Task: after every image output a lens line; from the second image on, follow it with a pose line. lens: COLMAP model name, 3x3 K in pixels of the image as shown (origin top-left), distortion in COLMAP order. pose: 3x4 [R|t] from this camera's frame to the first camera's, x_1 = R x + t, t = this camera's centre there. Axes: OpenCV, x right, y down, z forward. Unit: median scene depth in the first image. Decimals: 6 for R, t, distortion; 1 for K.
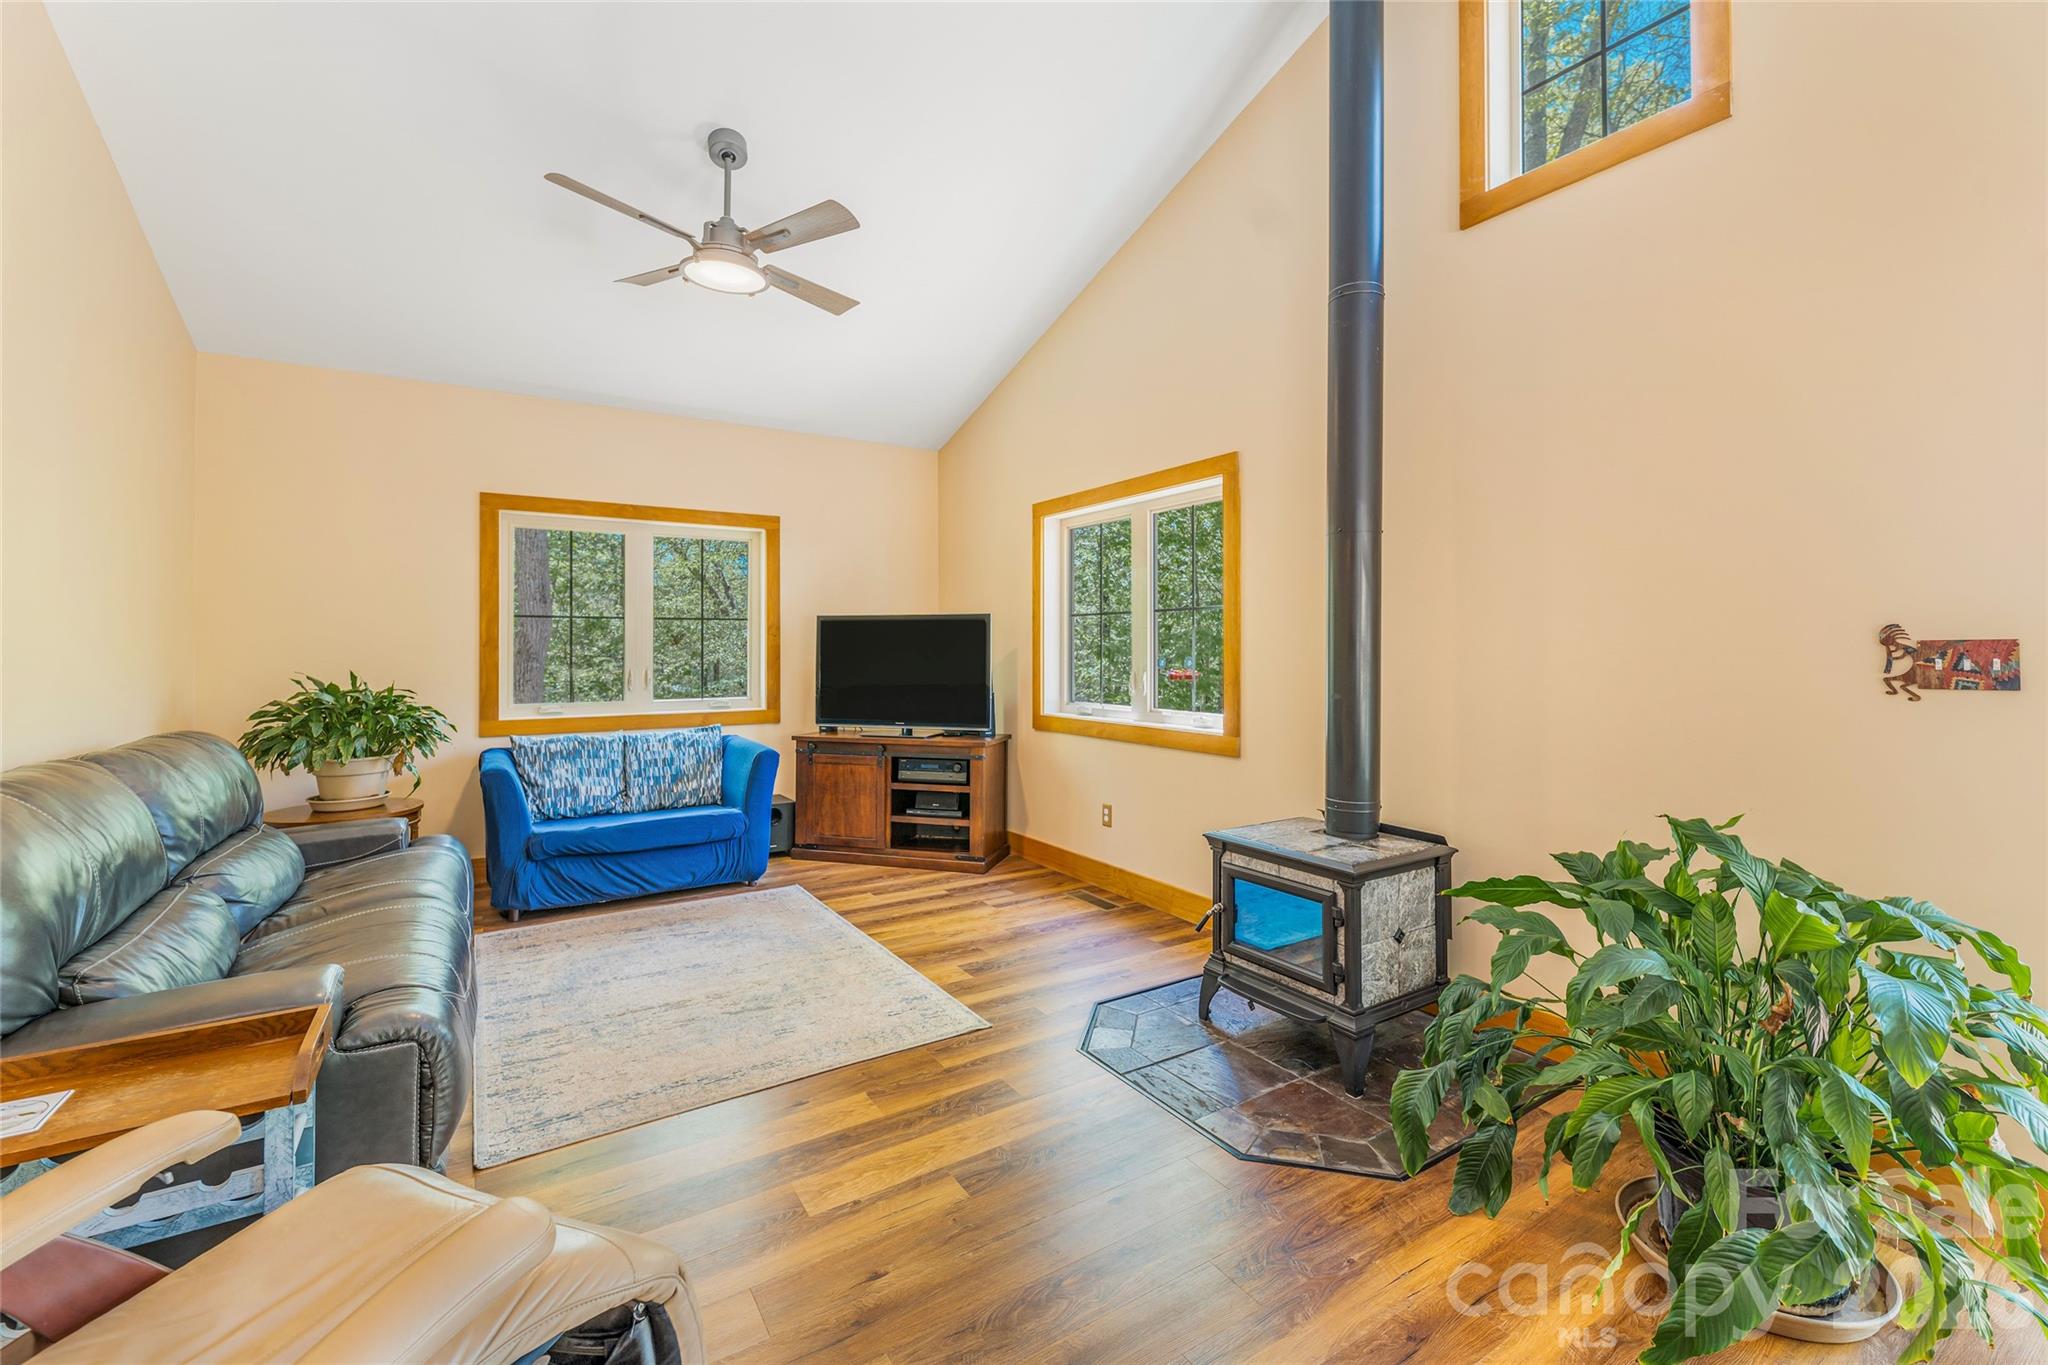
lens RADIAL K [[849.3, 0, 1029.4], [0, 849.3, 659.0], [0, 0, 1]] dist [0.000306, -0.000884]
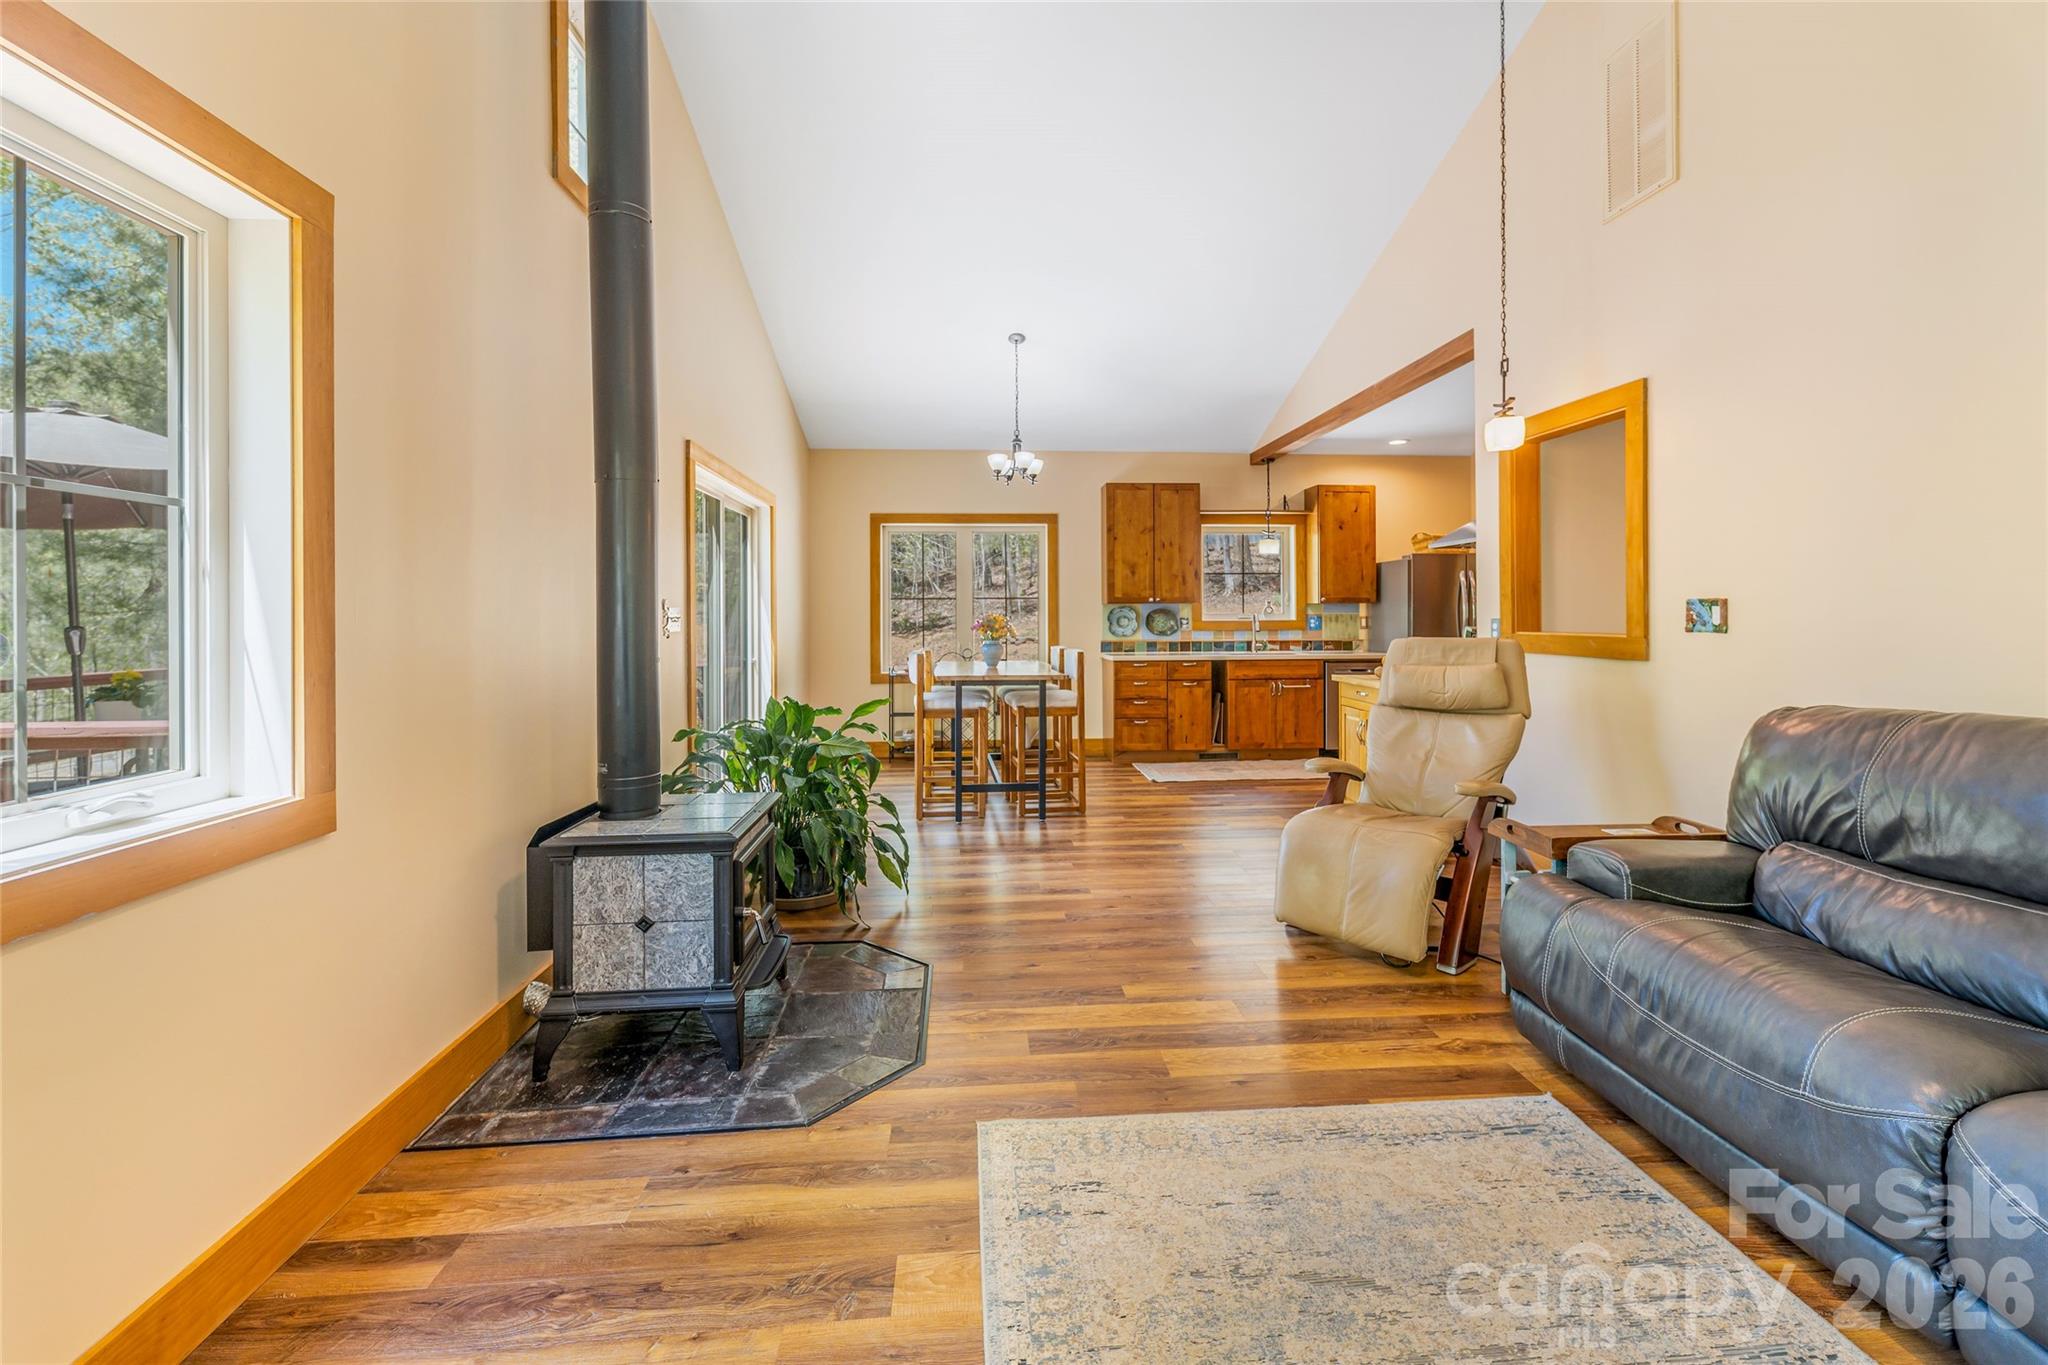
lens RADIAL K [[860.4, 0, 1033.3], [0, 860.4, 610.0], [0, 0, 1]] dist [0.000695, -0.000476]
pose [[-0.881312, 0.010113, 0.472426, -0.468088], [0.011813, 0.999930, 0.000631, -0.005261], [-0.472387, 0.006137, -0.881370, 1.737212]]
